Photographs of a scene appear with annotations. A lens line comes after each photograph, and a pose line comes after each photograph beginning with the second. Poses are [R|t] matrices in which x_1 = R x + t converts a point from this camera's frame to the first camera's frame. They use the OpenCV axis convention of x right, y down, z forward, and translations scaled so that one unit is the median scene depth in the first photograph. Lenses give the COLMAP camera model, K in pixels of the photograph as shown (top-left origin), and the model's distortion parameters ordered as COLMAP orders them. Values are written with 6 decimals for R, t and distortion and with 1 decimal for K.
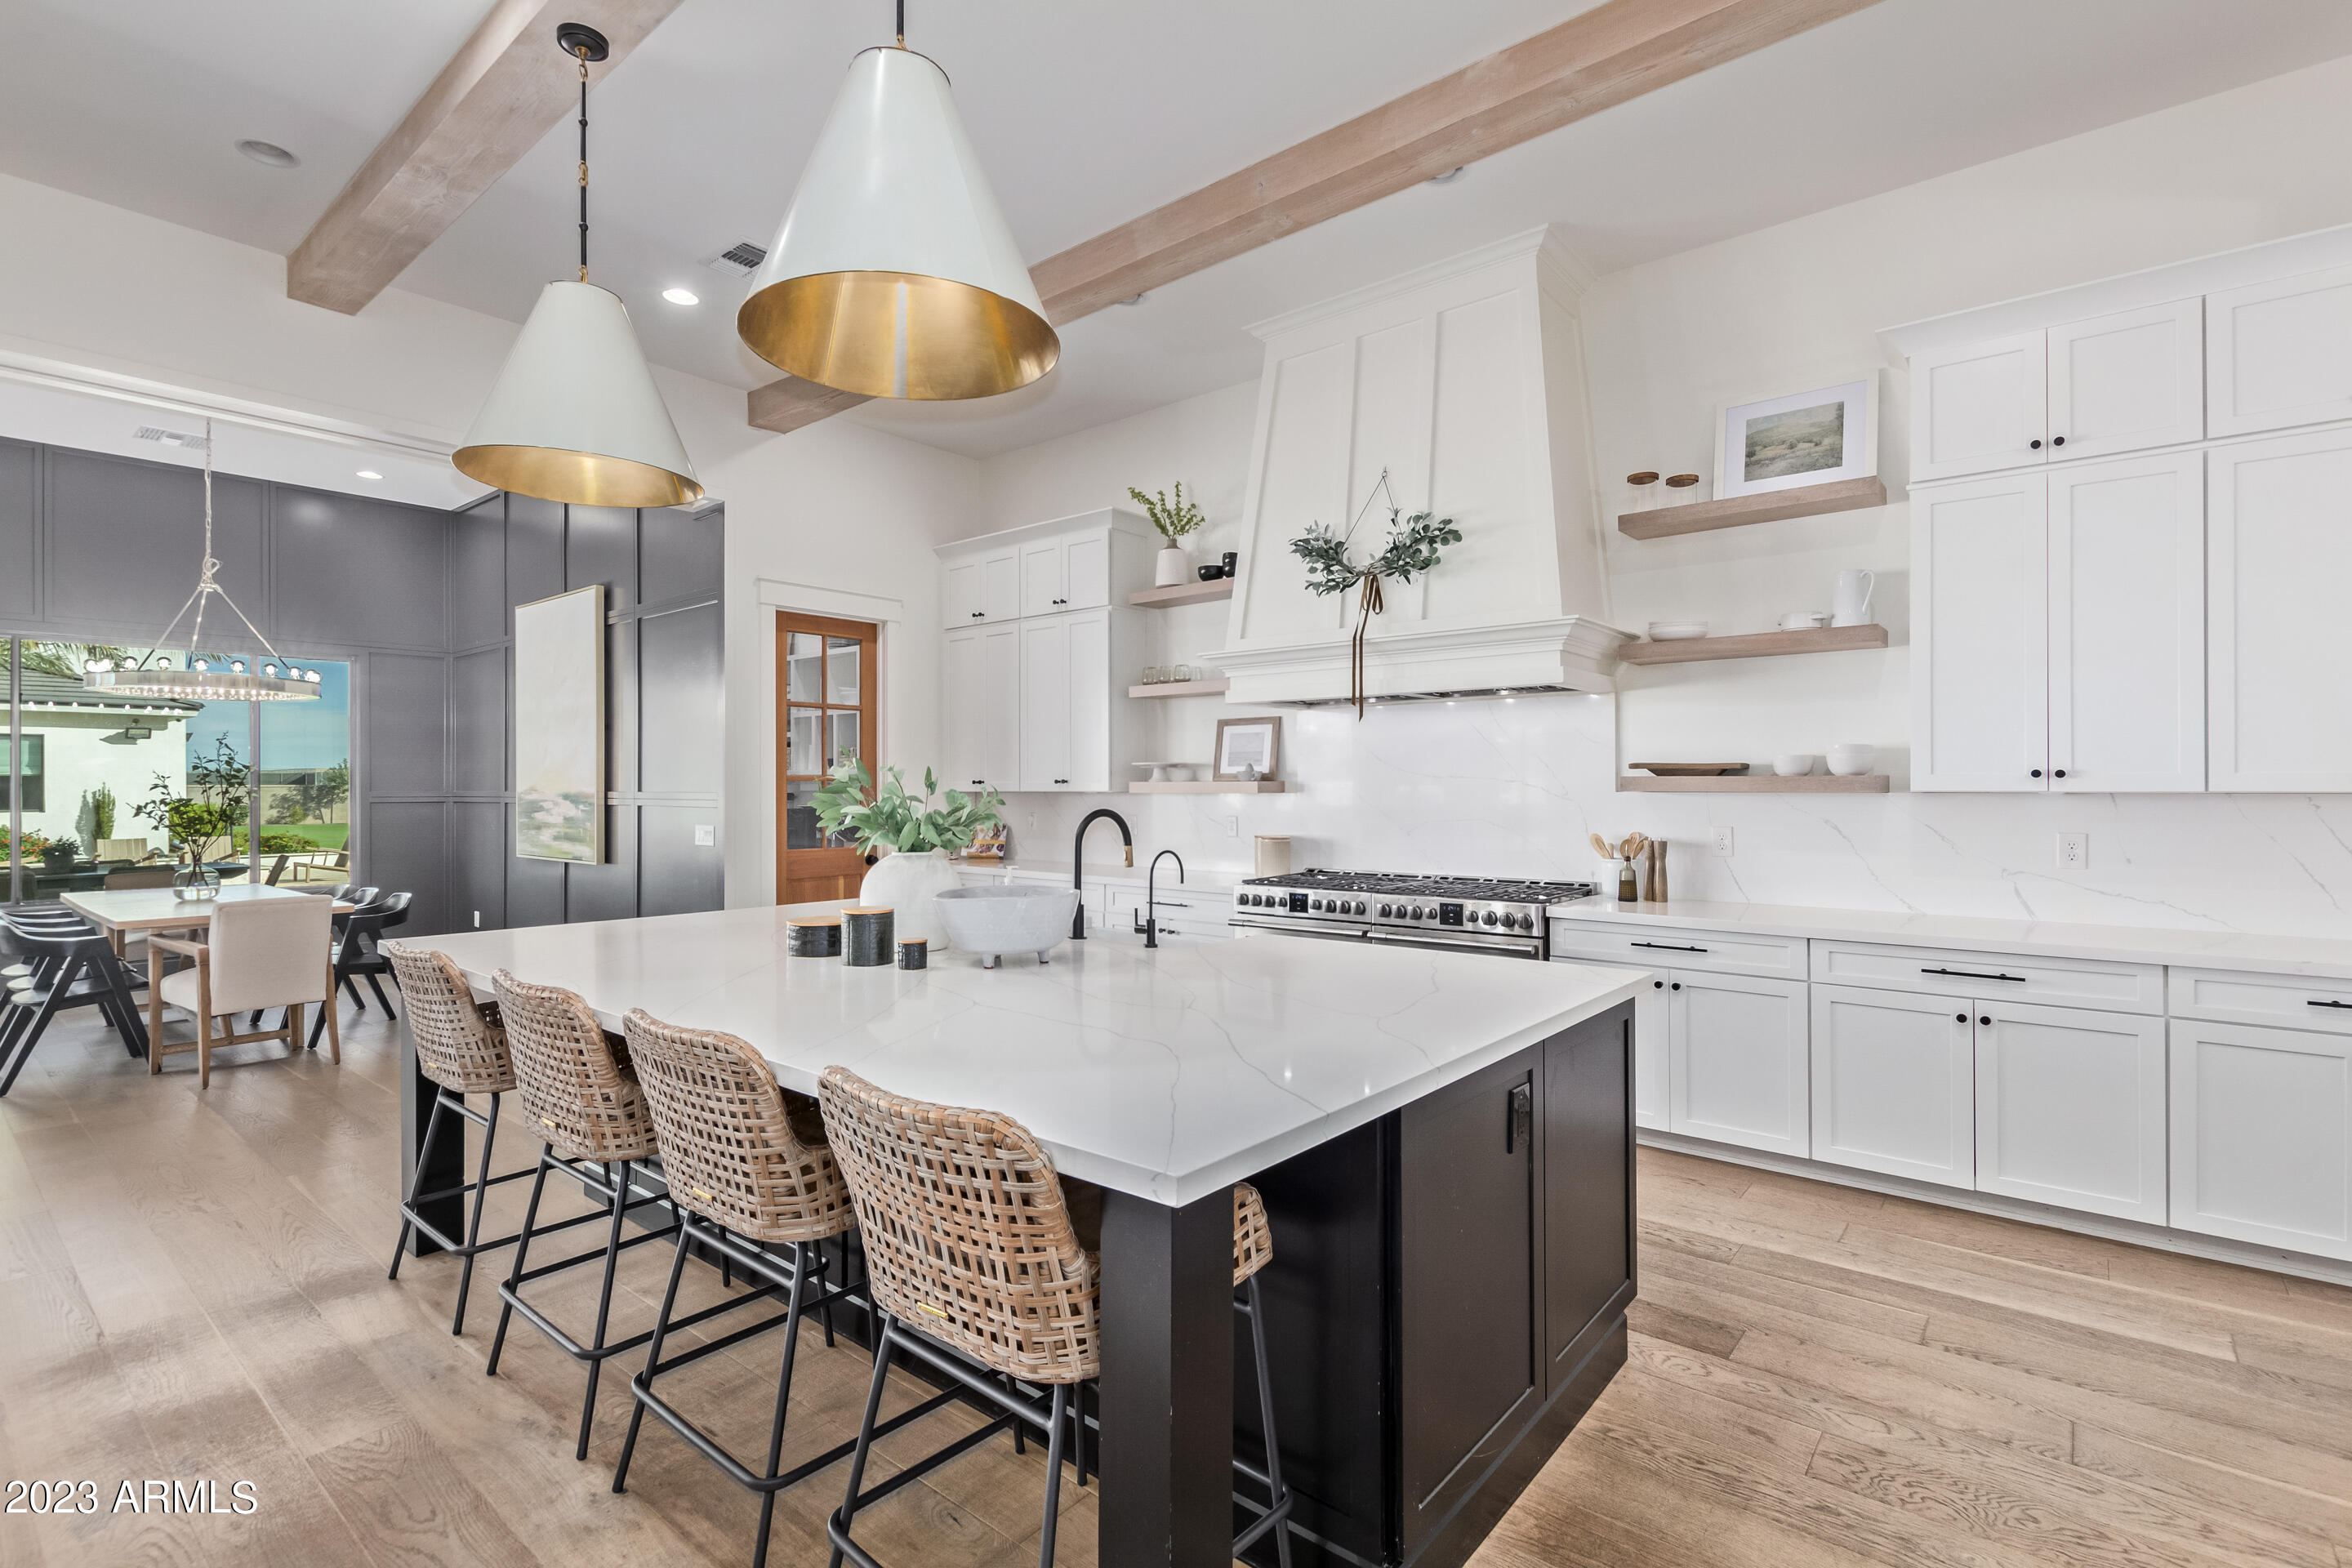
lens RADIAL K [[1086.8, 0, 1185.9], [0, 1086.8, 786.9], [0, 0, 1]] dist [0.012064, -0.006845]
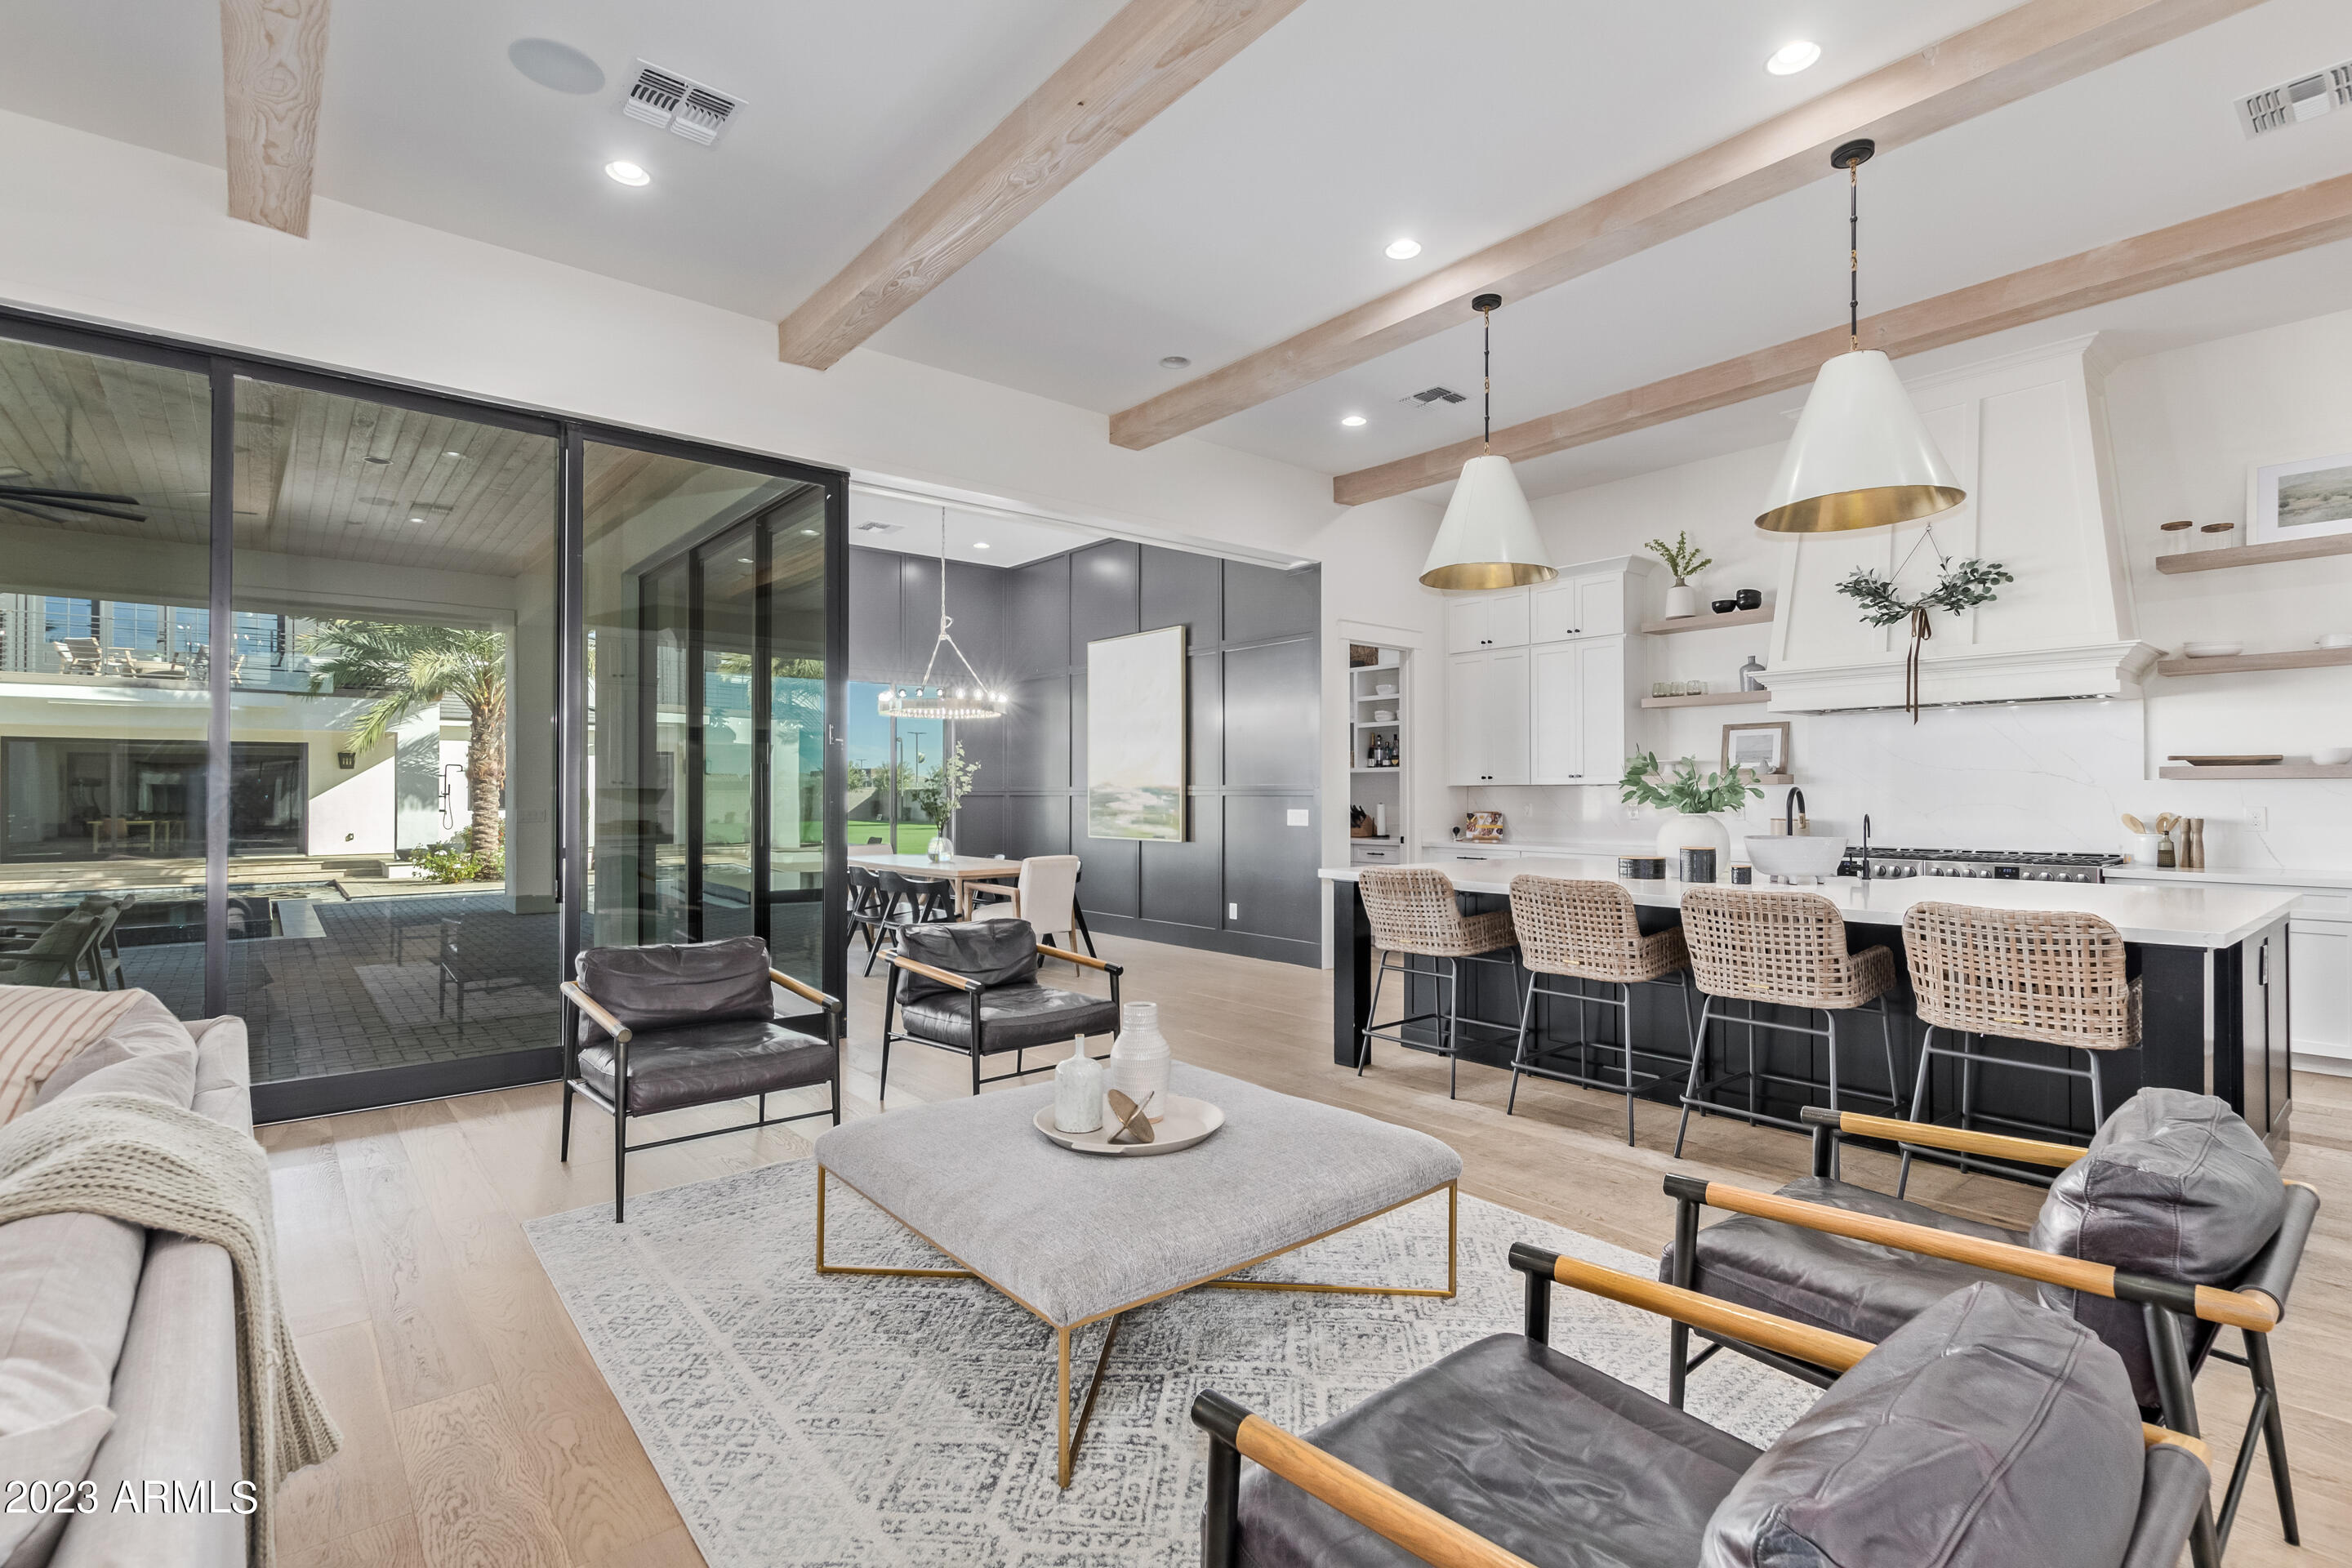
lens RADIAL K [[1086.8, 0, 1185.9], [0, 1086.8, 786.9], [0, 0, 1]] dist [0.012064, -0.006845]
pose [[0.983303, 0.000766, -0.181972, -0.445842], [-0.002251, 0.999966, -0.007955, 0.024706], [0.181959, 0.008232, 0.983272, -0.408503]]
